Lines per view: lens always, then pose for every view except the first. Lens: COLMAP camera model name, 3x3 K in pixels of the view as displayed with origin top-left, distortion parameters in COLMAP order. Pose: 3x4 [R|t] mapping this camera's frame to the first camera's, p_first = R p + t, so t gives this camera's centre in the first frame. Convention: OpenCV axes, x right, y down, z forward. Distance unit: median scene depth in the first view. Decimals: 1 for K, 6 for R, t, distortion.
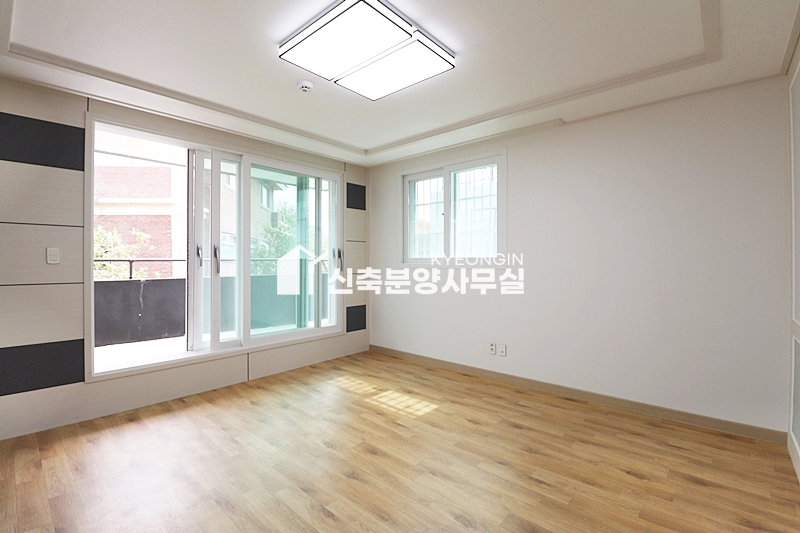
lens RADIAL K [[370.3, 0, 420.6], [0, 370.3, 255.0], [0, 0, 1]] dist [-0.012036, -0.004810]
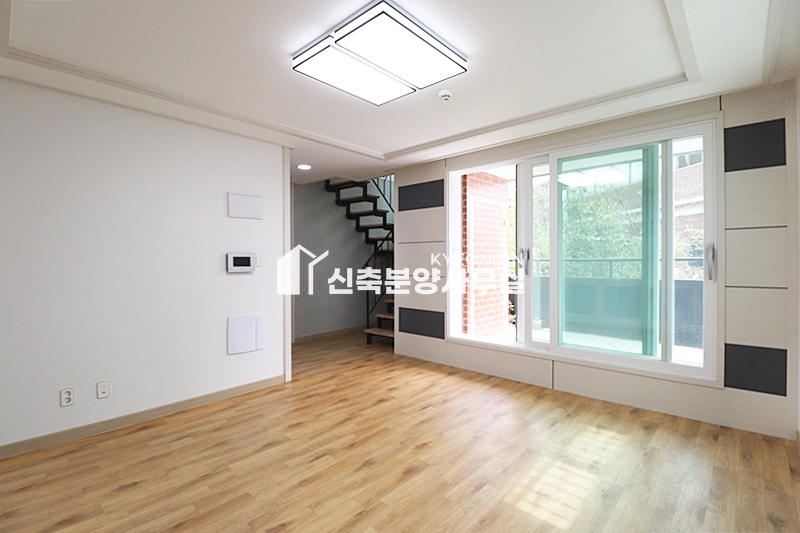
lens RADIAL K [[370.3, 0, 393.0], [0, 370.3, 265.4], [0, 0, 1]] dist [-0.012036, -0.004810]
pose [[-0.063090, 0.017676, -0.997851, 0.546789], [0.024977, 0.999558, 0.016127, -0.006694], [0.997695, -0.023906, -0.063504, 0.700147]]
